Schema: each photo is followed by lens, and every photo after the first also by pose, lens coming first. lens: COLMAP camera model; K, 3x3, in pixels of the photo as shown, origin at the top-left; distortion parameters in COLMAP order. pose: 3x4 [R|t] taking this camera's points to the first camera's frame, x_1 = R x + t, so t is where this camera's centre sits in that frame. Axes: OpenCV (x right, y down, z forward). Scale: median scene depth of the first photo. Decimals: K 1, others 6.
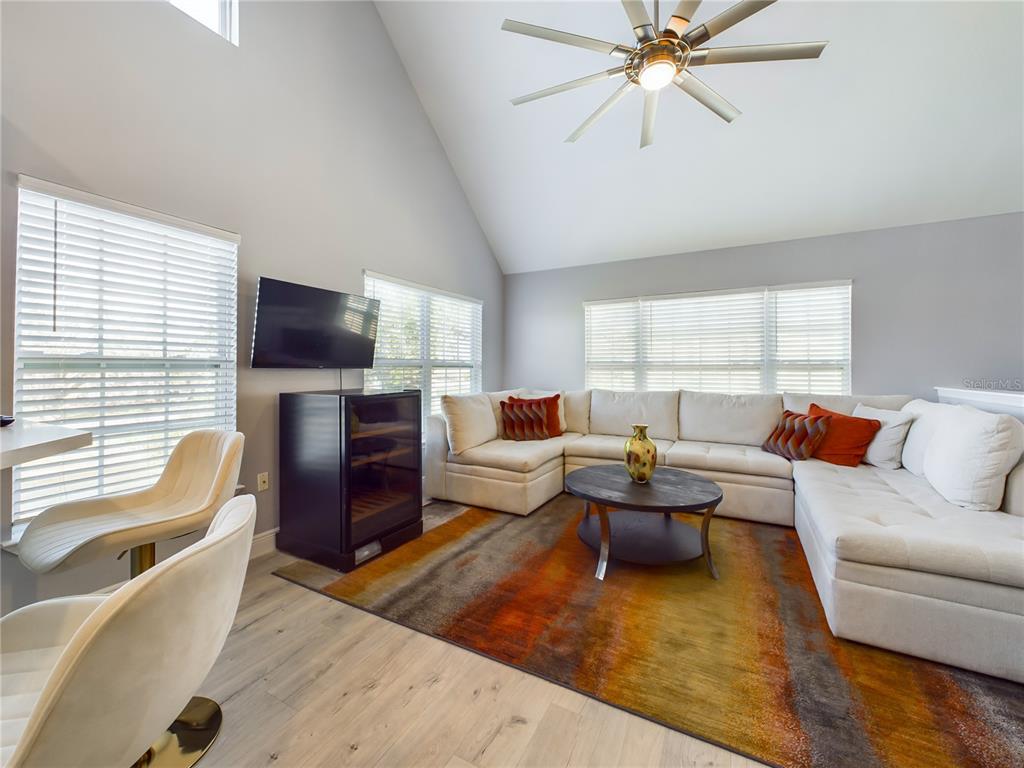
lens RADIAL K [[409.2, 0, 512.1], [0, 409.2, 375.6], [0, 0, 1]] dist [-0.000824, -0.000017]
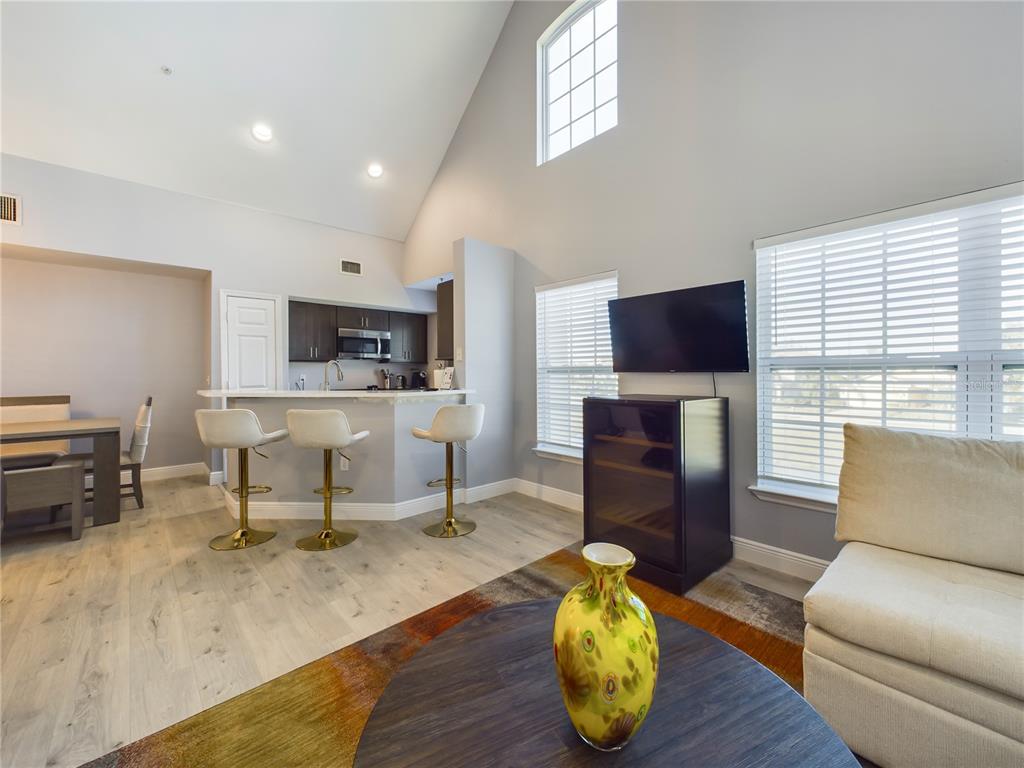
lens RADIAL K [[409.2, 0, 512.1], [0, 409.2, 375.6], [0, 0, 1]] dist [-0.000824, -0.000017]
pose [[-0.329520, 0.005604, -0.944132, 0.898158], [-0.009919, 0.999907, 0.009396, -0.021600], [0.944096, 0.012461, -0.329434, 1.478307]]
